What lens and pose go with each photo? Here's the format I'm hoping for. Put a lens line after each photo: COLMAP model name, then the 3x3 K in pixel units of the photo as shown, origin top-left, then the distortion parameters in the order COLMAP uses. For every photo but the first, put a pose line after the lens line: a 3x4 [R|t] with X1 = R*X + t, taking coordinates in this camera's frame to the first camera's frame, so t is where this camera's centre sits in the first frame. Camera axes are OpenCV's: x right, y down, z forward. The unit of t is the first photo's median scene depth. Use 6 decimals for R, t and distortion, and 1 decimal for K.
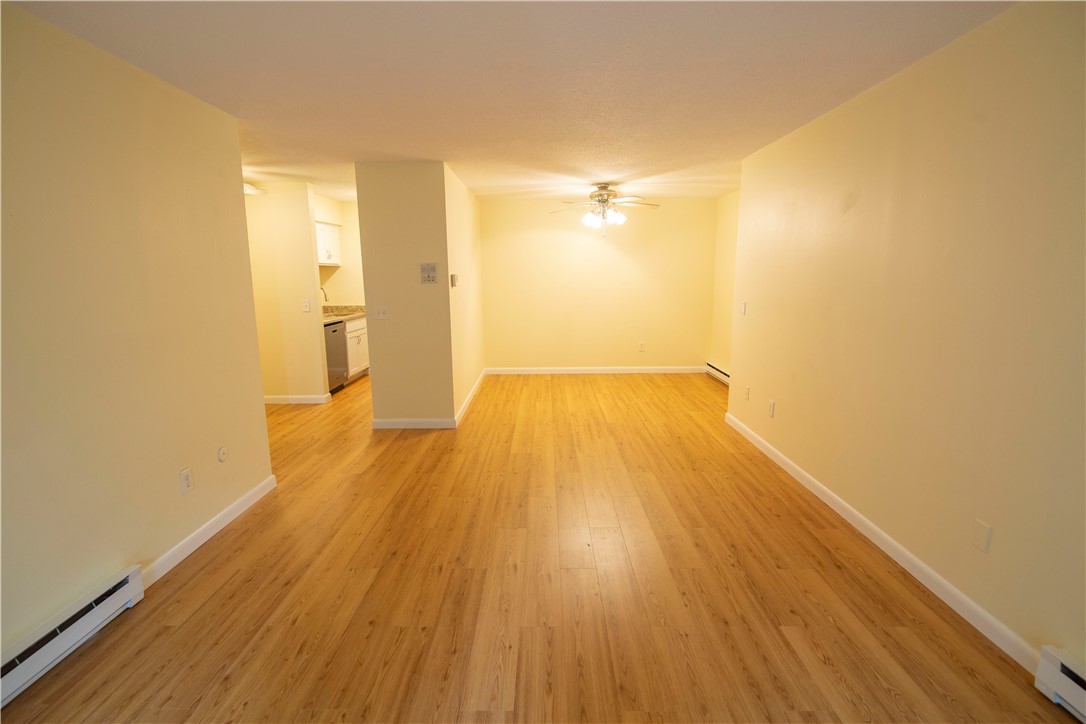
lens RADIAL K [[495.7, 0, 541.0], [0, 495.7, 360.4], [0, 0, 1]] dist [-0.021125, 0.001721]
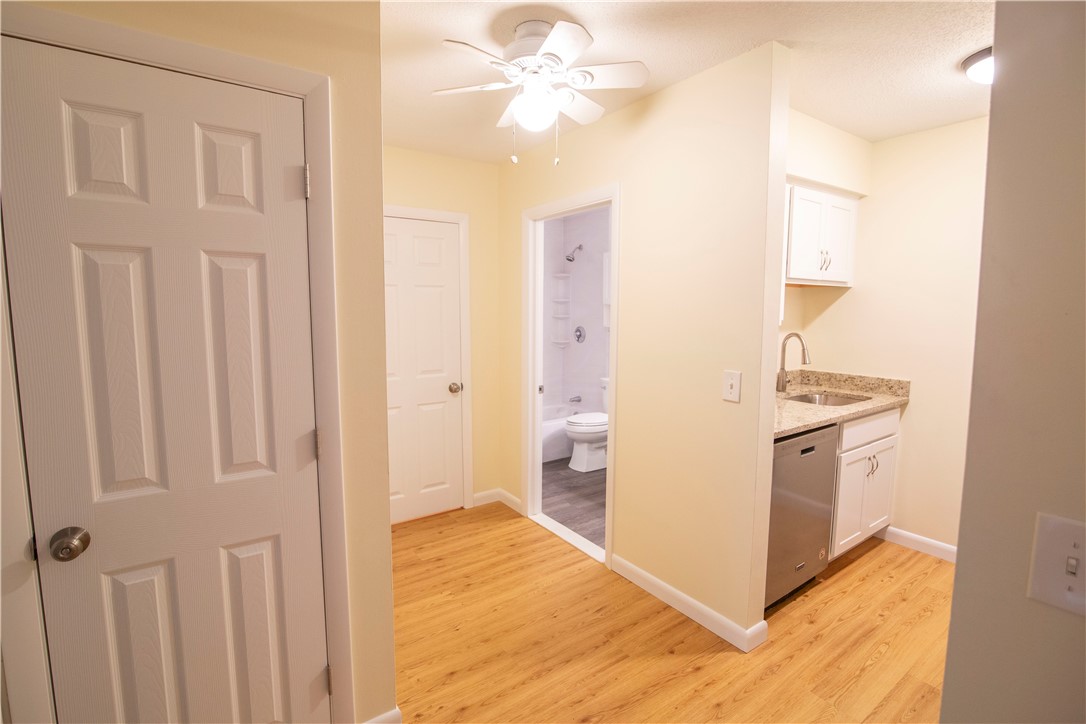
lens RADIAL K [[495.7, 0, 541.0], [0, 495.7, 360.4], [0, 0, 1]] dist [-0.021125, 0.001721]
pose [[0.582273, 0.090887, -0.807897, -0.217085], [-0.143940, 0.989557, 0.007582, -0.093953], [0.800149, 0.111874, 0.589275, 0.554558]]
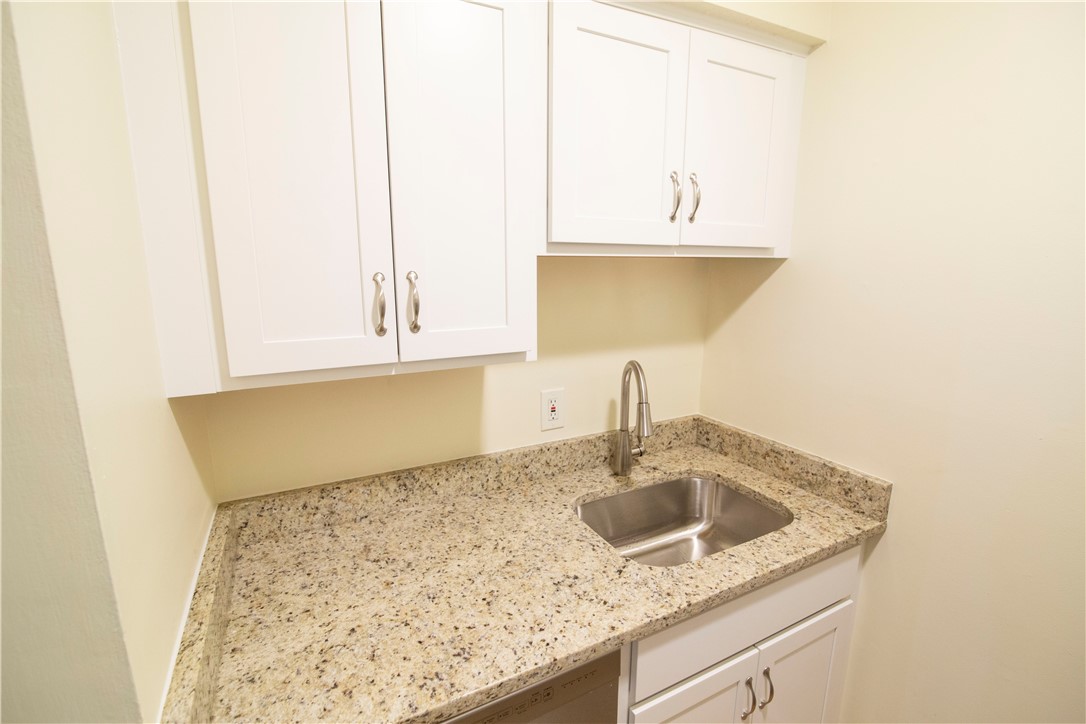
lens RADIAL K [[495.7, 0, 541.0], [0, 495.7, 360.4], [0, 0, 1]] dist [-0.021125, 0.001721]
pose [[0.470677, 0.175023, -0.864772, -0.288016], [-0.152824, 0.981485, 0.115466, -0.168581], [0.868969, 0.077810, 0.488710, 0.872528]]
